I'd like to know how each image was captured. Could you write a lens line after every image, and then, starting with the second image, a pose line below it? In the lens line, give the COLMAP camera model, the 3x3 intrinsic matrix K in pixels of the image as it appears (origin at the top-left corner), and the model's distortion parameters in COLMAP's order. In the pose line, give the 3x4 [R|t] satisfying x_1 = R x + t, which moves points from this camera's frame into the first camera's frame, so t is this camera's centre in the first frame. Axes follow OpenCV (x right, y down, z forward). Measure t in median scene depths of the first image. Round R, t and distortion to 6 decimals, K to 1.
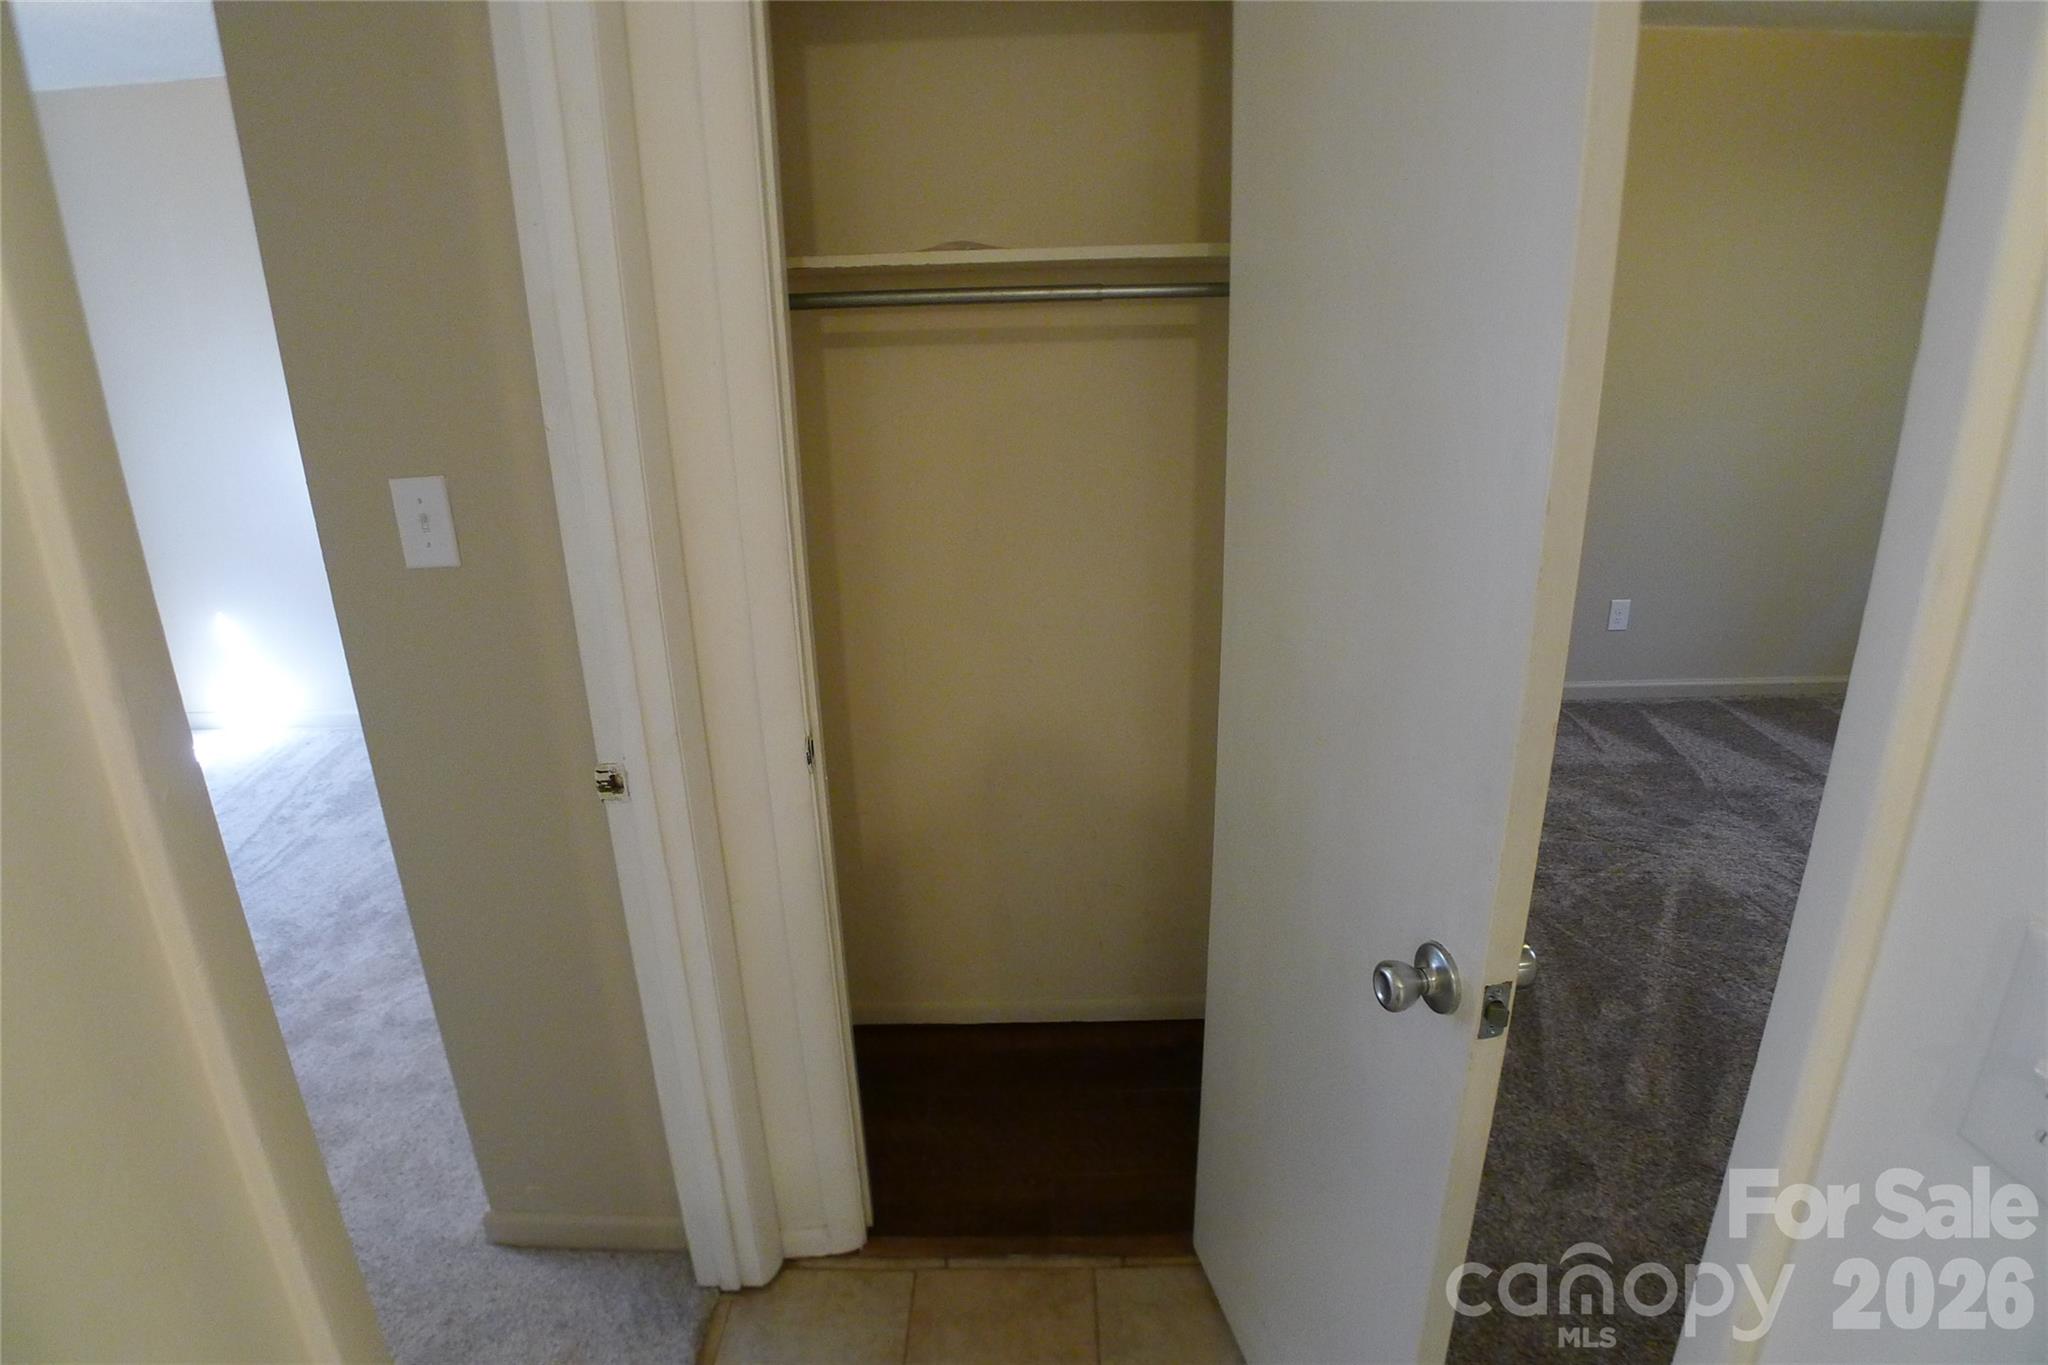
lens RADIAL K [[1070.9, 0, 1023.0], [0, 1070.9, 672.0], [0, 0, 1]] dist [-0.100367, 0.024853]
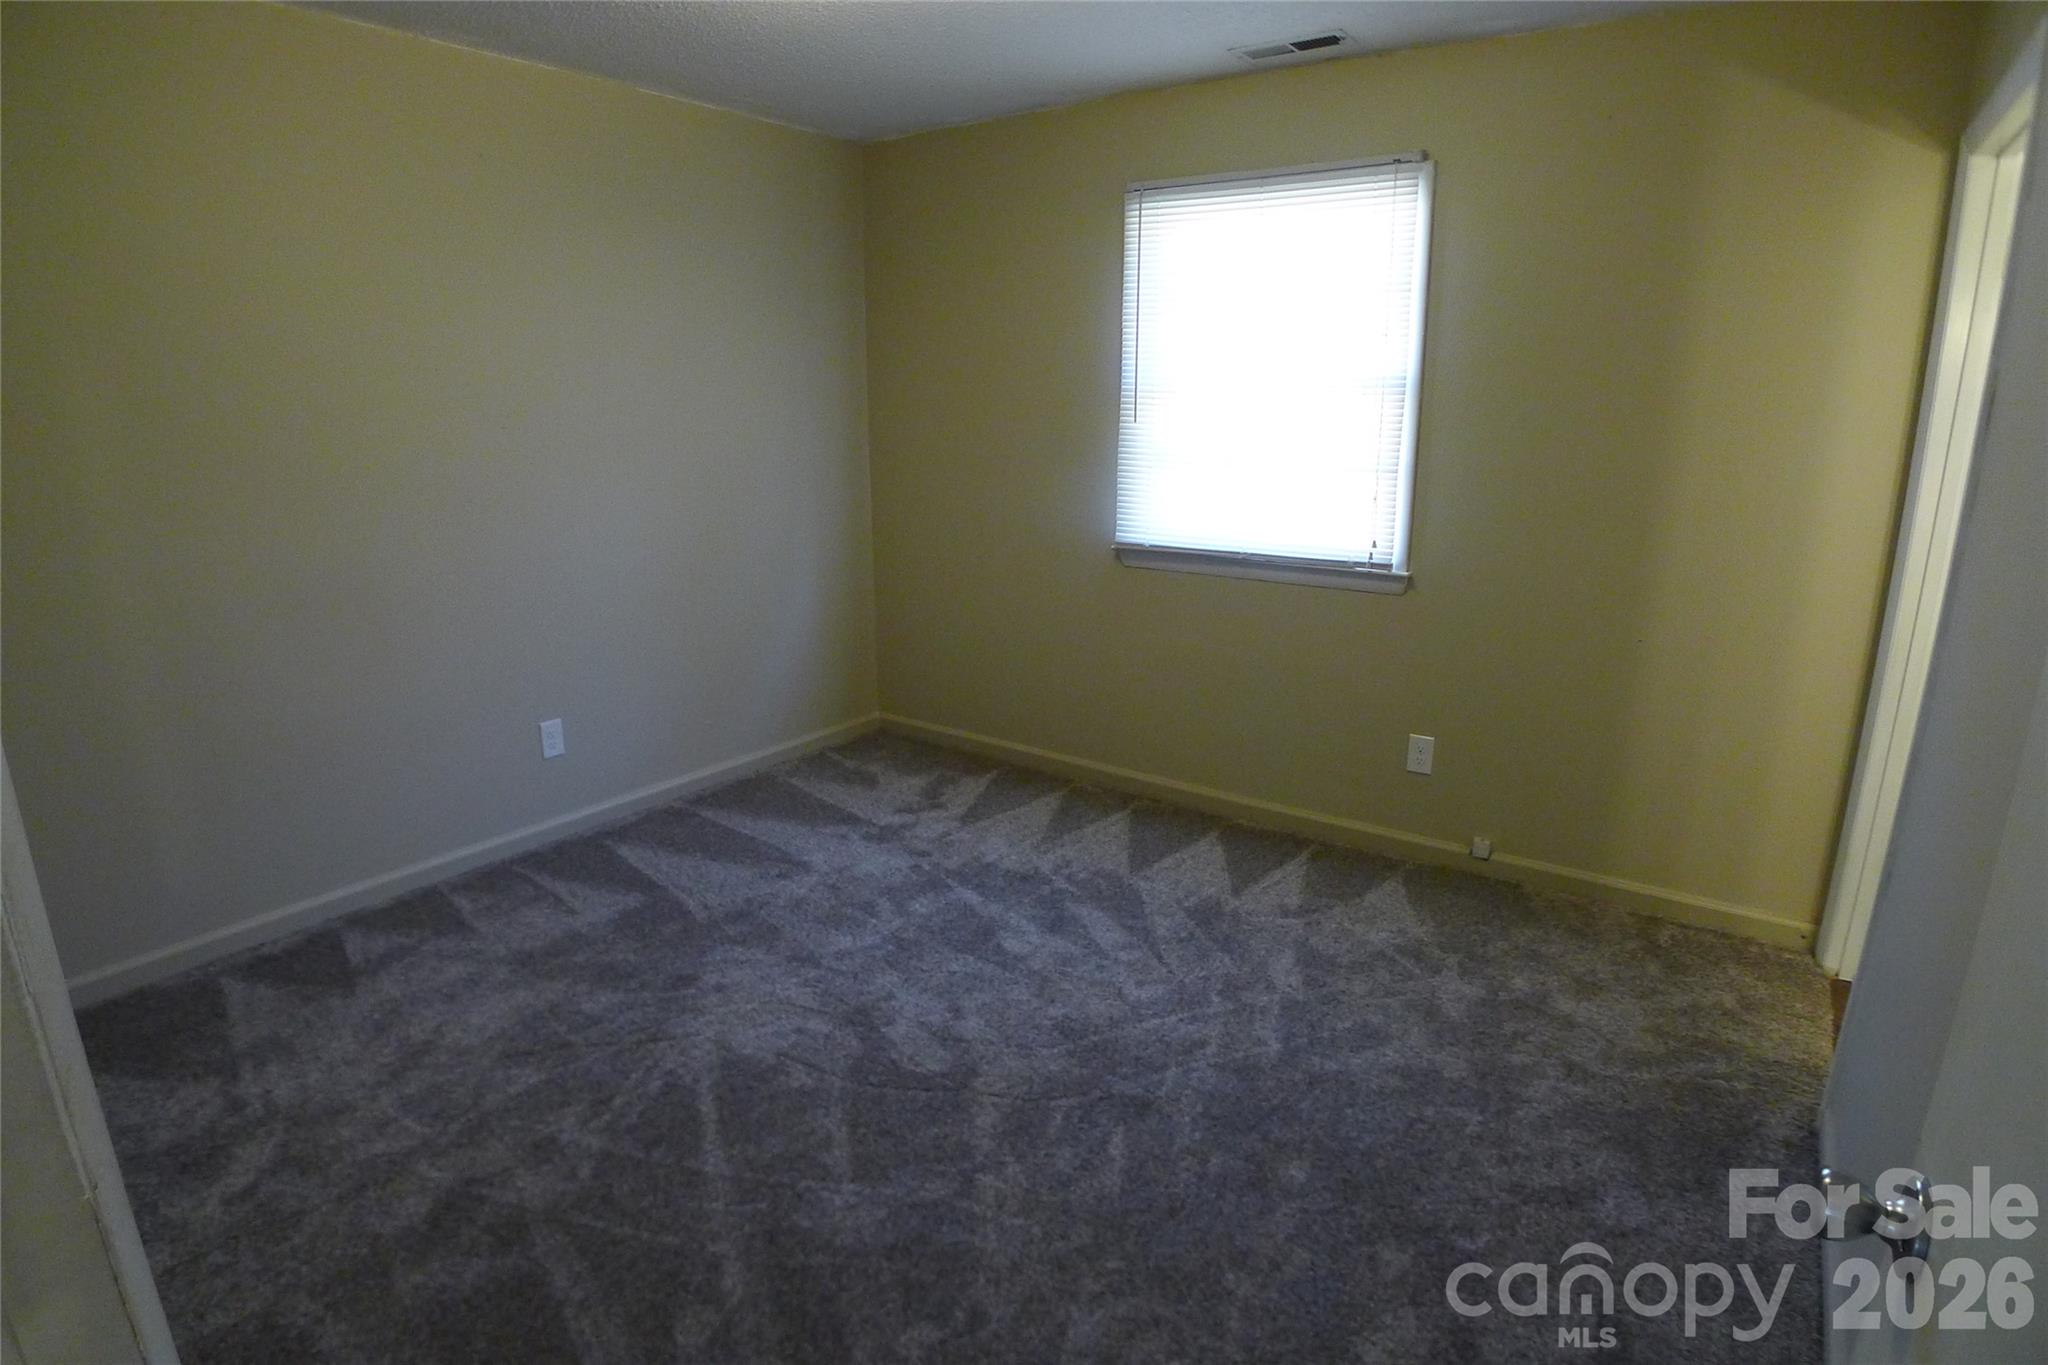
lens RADIAL K [[1070.9, 0, 1023.0], [0, 1070.9, 672.0], [0, 0, 1]] dist [-0.100367, 0.024853]
pose [[0.578822, -0.175345, 0.796379, 0.164655], [0.242354, 0.969470, 0.037309, -0.060571], [-0.778608, 0.171410, 0.603646, 0.234043]]
